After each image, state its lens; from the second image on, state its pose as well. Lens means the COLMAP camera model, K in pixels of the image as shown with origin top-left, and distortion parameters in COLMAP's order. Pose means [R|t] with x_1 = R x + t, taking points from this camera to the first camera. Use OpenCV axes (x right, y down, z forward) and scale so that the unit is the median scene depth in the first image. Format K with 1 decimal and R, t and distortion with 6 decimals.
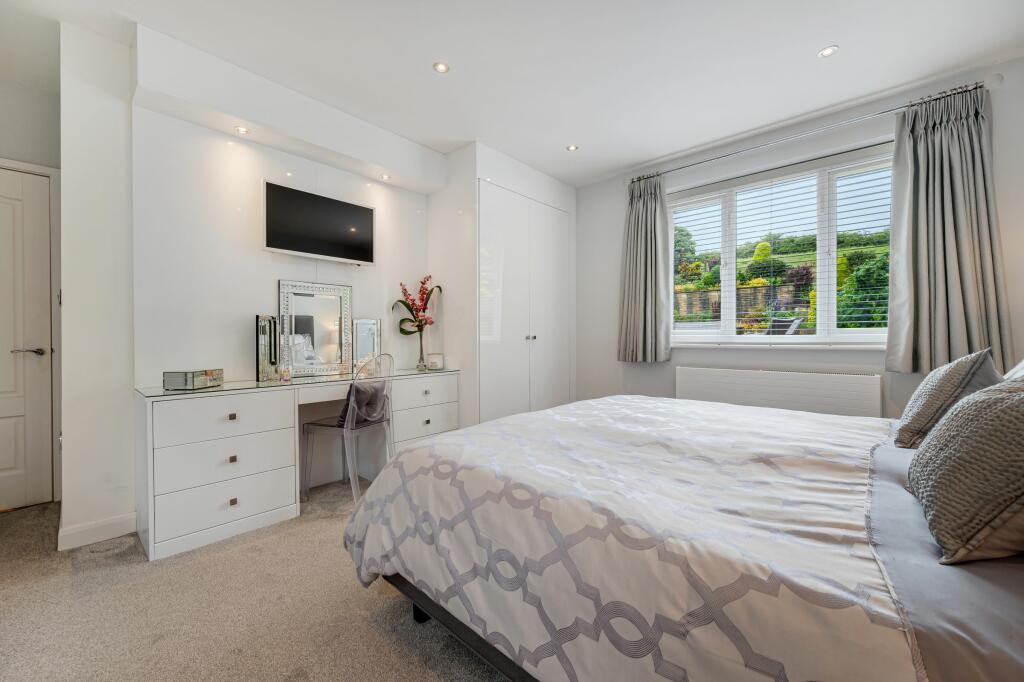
lens RADIAL K [[405.9, 0, 510.9], [0, 405.9, 340.6], [0, 0, 1]] dist [-0.000196, -0.000390]
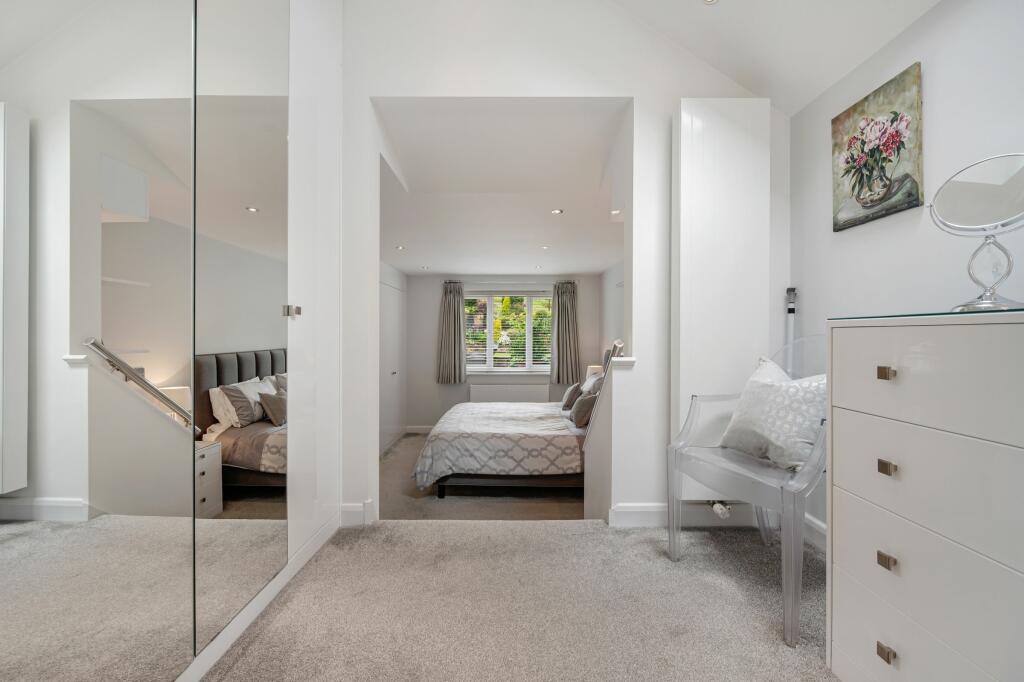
lens RADIAL K [[405.9, 0, 517.5], [0, 405.9, 336.4], [0, 0, 1]] dist [-0.000196, -0.000390]
pose [[0.732487, 0.008564, 0.680727, -1.082800], [-0.002620, 0.999949, -0.009761, -0.216375], [-0.680776, 0.005367, 0.732472, -0.822785]]
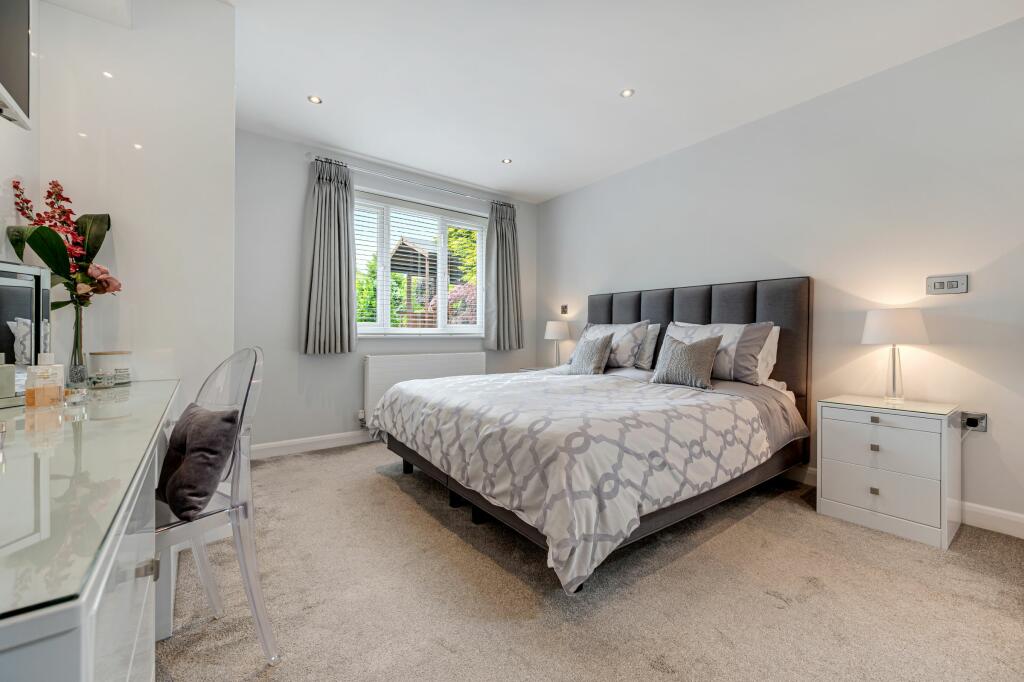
lens RADIAL K [[405.9, 0, 508.1], [0, 405.9, 337.1], [0, 0, 1]] dist [-0.000196, -0.000390]
pose [[0.188003, -0.002400, 0.982166, -0.840760], [0.006344, 0.999979, 0.001229, 0.024052], [-0.982148, 0.006000, 0.188014, 0.639444]]
